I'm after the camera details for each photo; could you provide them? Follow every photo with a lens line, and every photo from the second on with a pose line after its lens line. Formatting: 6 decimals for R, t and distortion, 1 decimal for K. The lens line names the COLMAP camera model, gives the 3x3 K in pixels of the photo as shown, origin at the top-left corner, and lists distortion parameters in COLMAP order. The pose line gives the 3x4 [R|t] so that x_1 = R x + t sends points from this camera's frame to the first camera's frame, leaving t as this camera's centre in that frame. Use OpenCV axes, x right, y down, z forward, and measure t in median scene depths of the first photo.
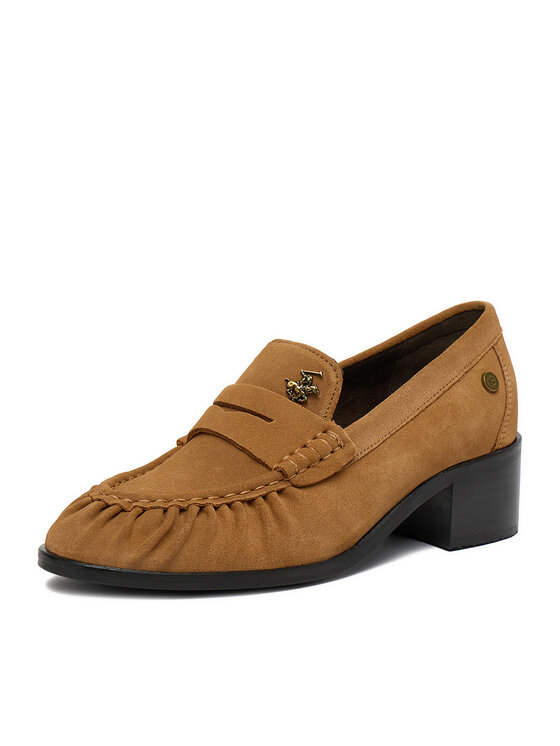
lens RADIAL K [[1778.6, 0, 280.0], [0, 1778.6, 373.0], [0, 0, 1]] dist [0.005035, 0.042939]
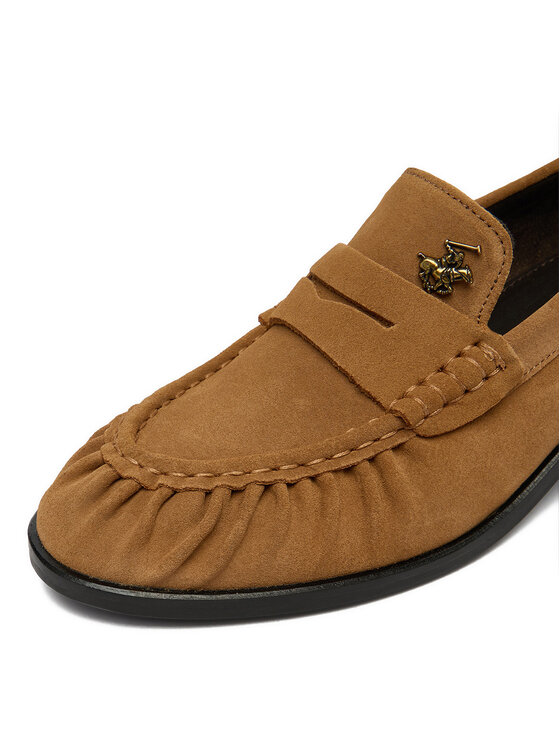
lens RADIAL K [[870.2, 0, 280.0], [0, 870.2, 373.0], [0, 0, 1]] dist [-0.010919, 0.000425]
pose [[0.984998, 0.062583, -0.160815, 0.007154], [0.006171, 0.918549, 0.395259, -0.081665], [0.172453, -0.390322, 0.904383, 0.729454]]
